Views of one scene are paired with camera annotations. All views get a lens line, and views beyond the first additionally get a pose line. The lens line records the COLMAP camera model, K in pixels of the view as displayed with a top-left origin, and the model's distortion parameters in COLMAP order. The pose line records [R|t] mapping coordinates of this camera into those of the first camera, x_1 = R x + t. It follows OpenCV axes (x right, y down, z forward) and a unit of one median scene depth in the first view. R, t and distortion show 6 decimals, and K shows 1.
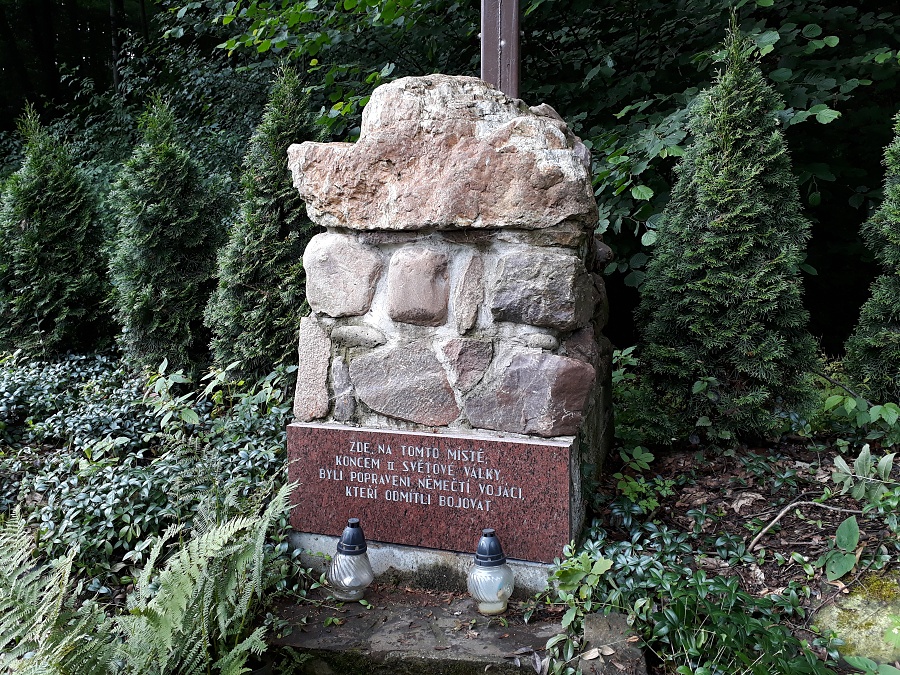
lens RADIAL K [[708.9, 0, 450.8], [0, 708.9, 329.4], [0, 0, 1]] dist [0.058534, -0.098742]
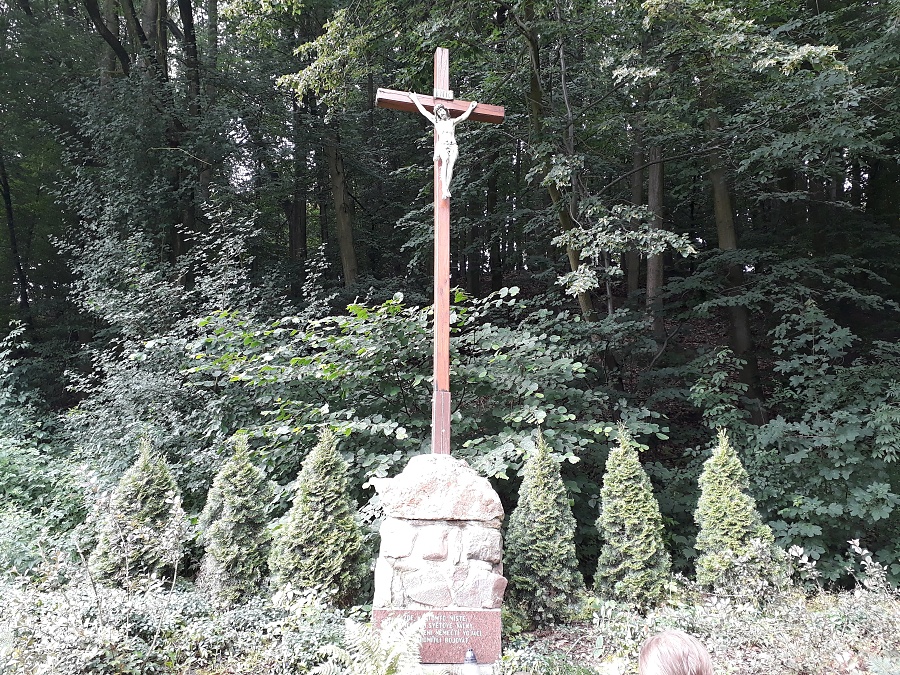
lens RADIAL K [[708.9, 0, 453.5], [0, 708.9, 337.1], [0, 0, 1]] dist [0.058534, -0.098742]
pose [[0.946729, 0.104684, 0.304540, -0.674305], [0.011615, 0.933972, -0.357157, 0.124722], [-0.321821, 0.341668, 0.883003, -1.179845]]
